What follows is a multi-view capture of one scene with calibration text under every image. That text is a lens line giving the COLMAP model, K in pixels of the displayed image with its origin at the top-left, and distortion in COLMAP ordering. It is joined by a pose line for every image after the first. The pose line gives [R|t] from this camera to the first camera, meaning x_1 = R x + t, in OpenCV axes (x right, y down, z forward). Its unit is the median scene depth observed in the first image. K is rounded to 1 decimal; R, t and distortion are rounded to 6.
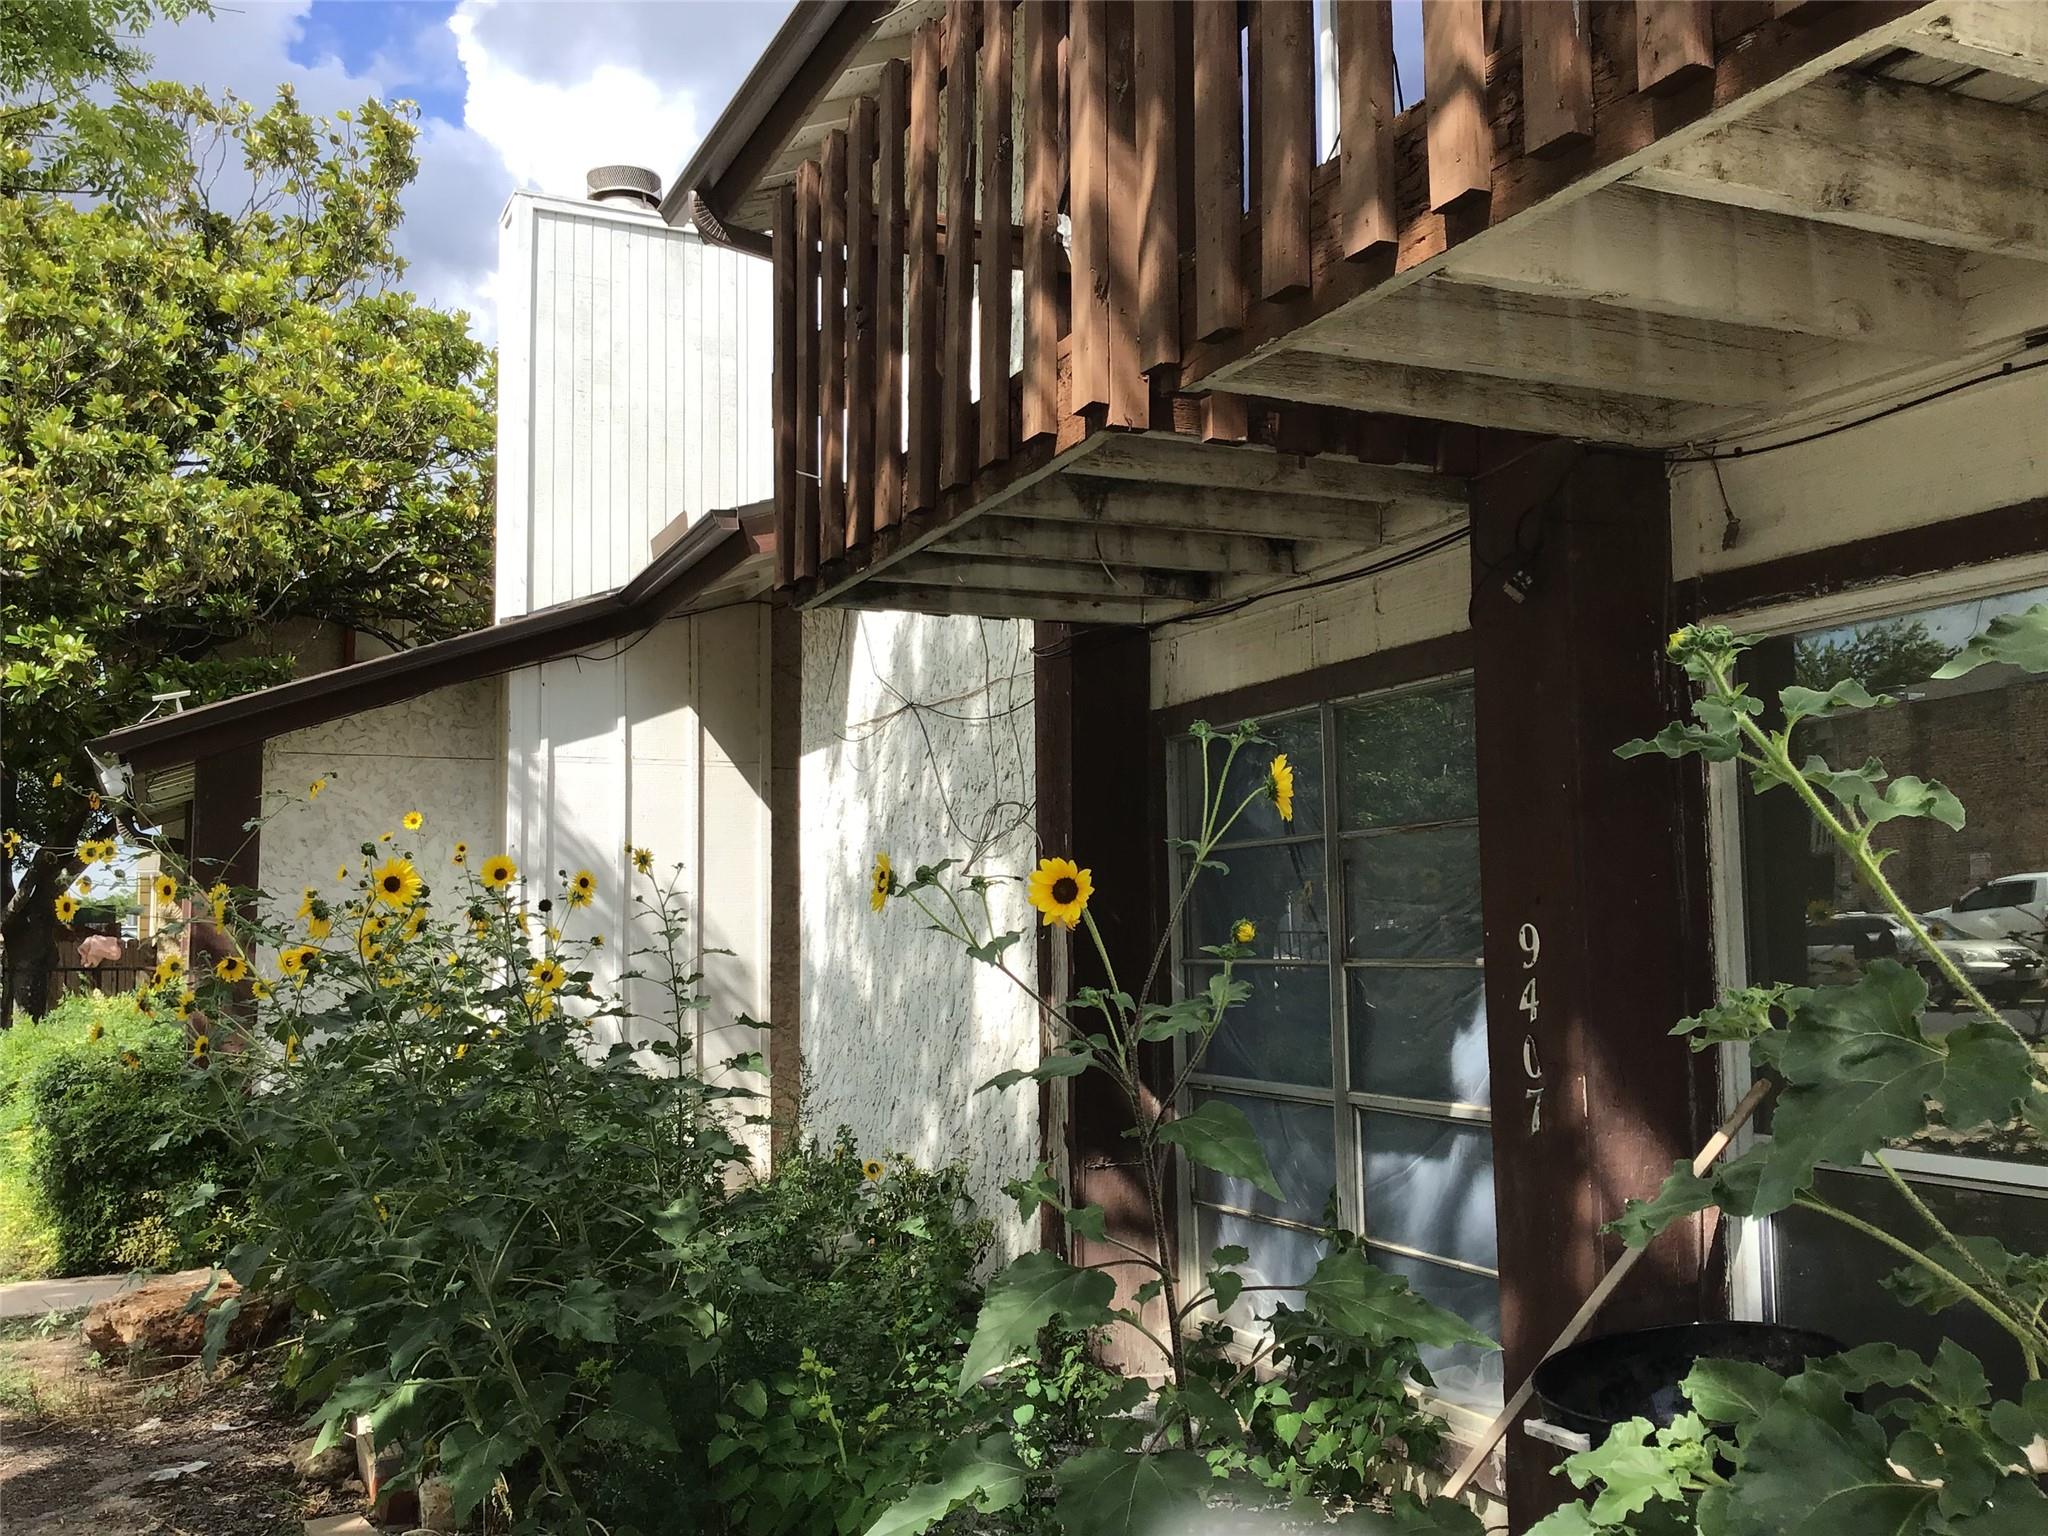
lens RADIAL K [[1831.1, 0, 1018.4], [0, 1831.1, 771.3], [0, 0, 1]] dist [0.056739, -0.006277]
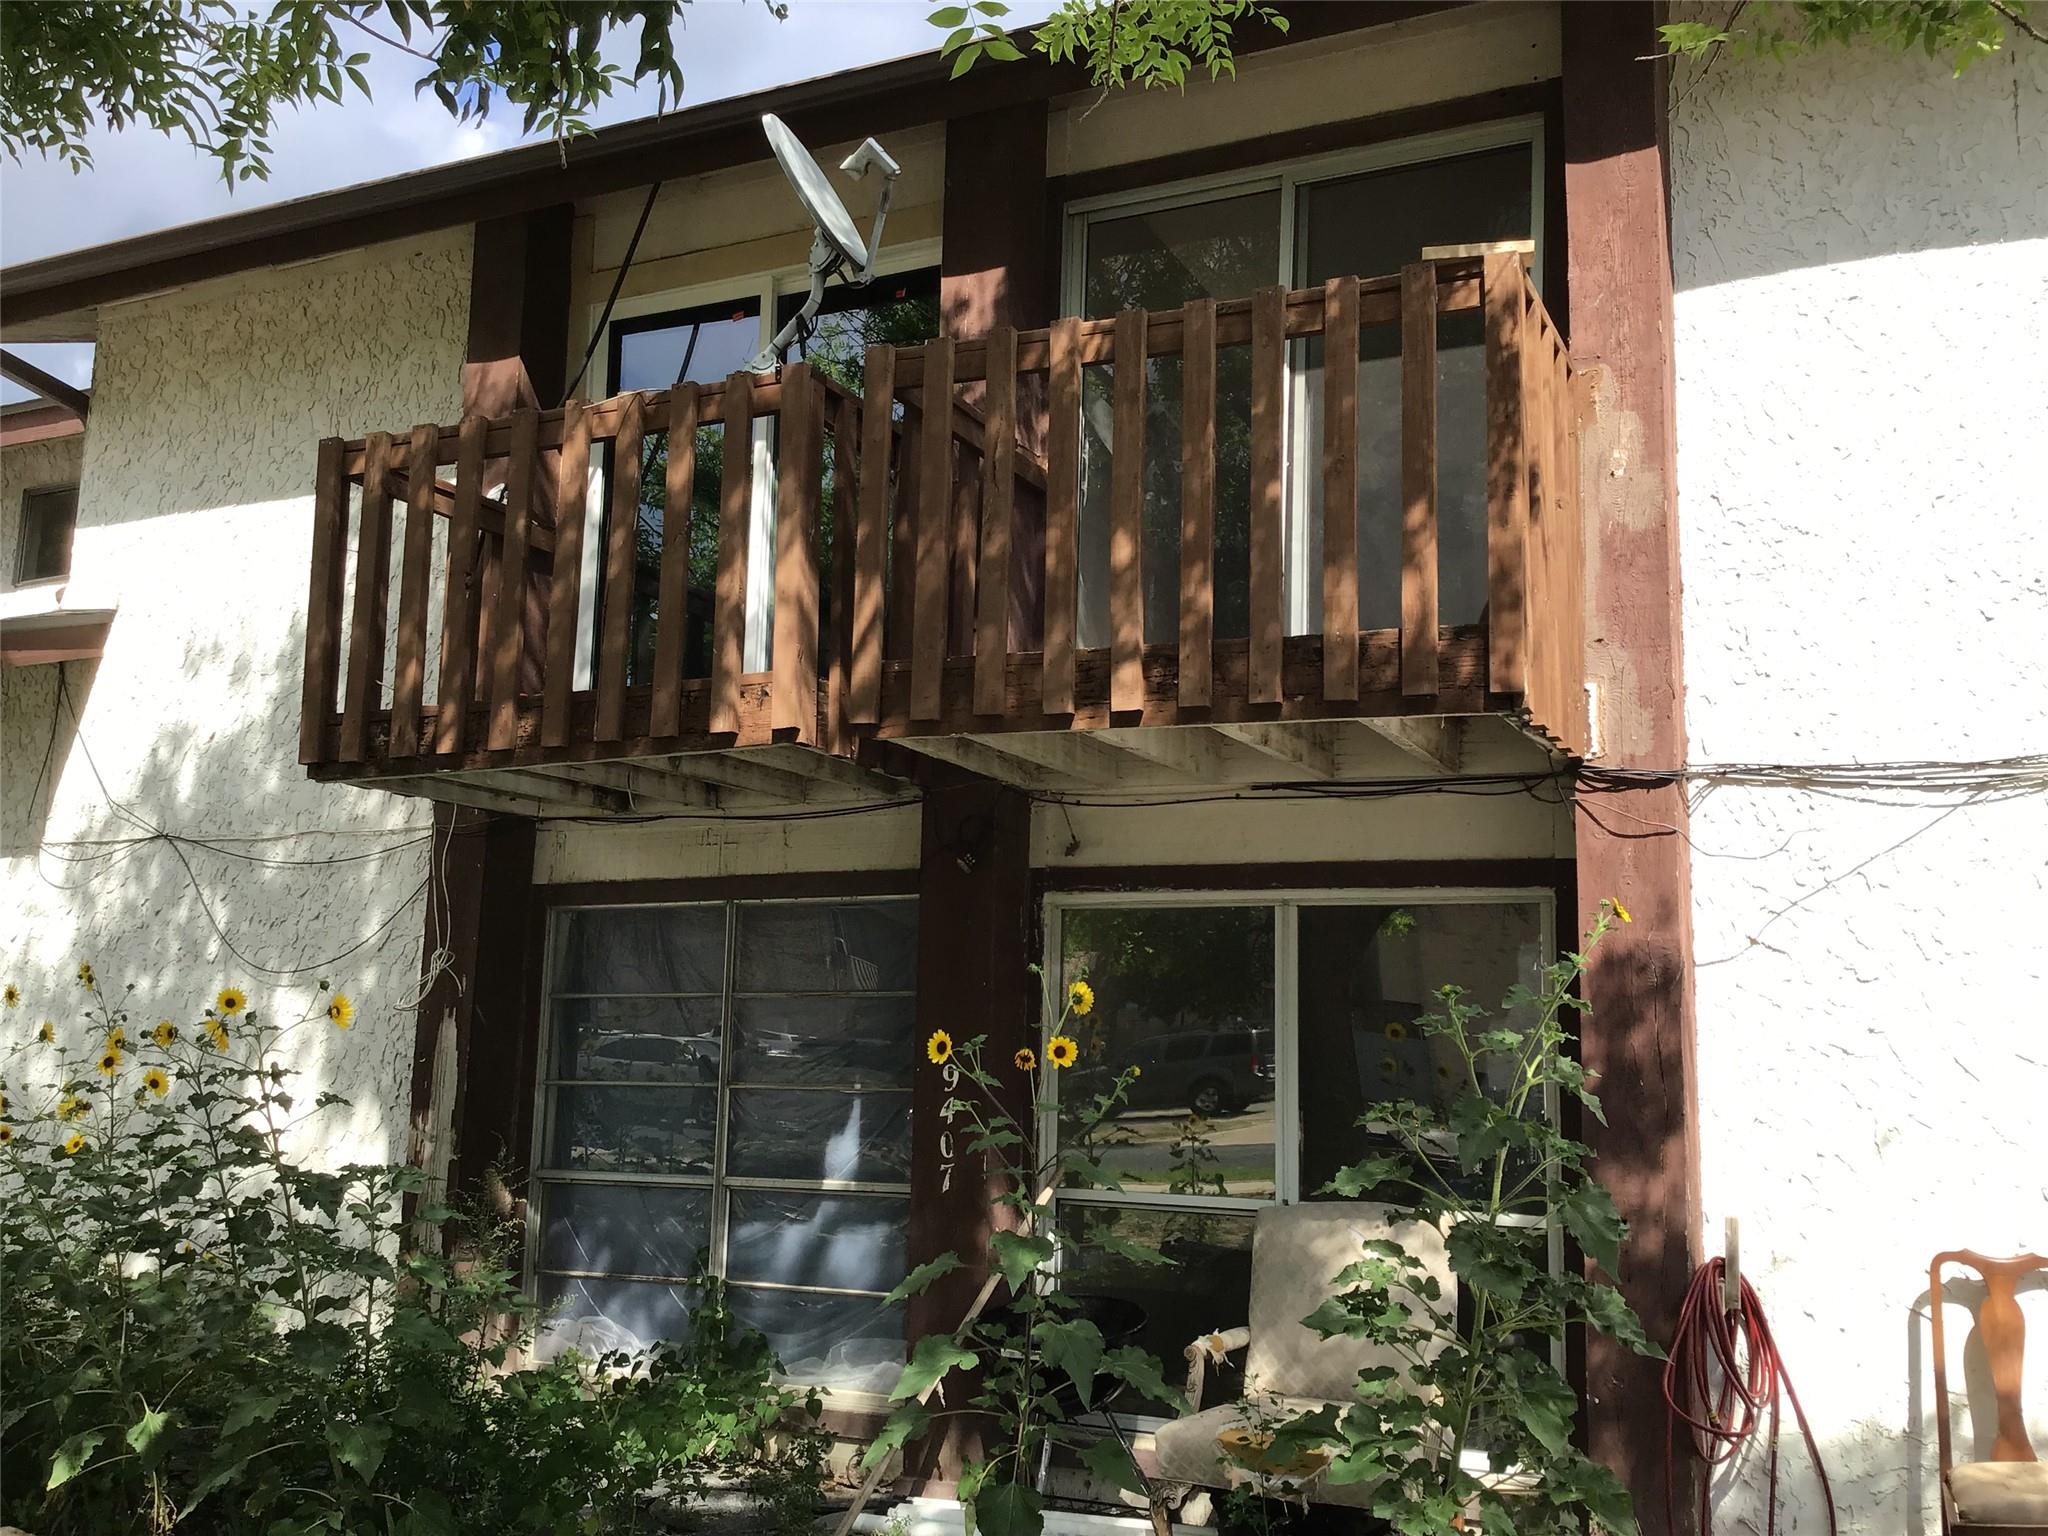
lens RADIAL K [[1831.1, 0, 1028.0], [0, 1831.1, 768.6], [0, 0, 1]] dist [0.056739, -0.006277]
pose [[0.760932, 0.129287, 0.635820, -0.612800], [-0.086345, 0.991408, -0.098258, -0.020641], [-0.643060, 0.019868, 0.765558, -0.260536]]
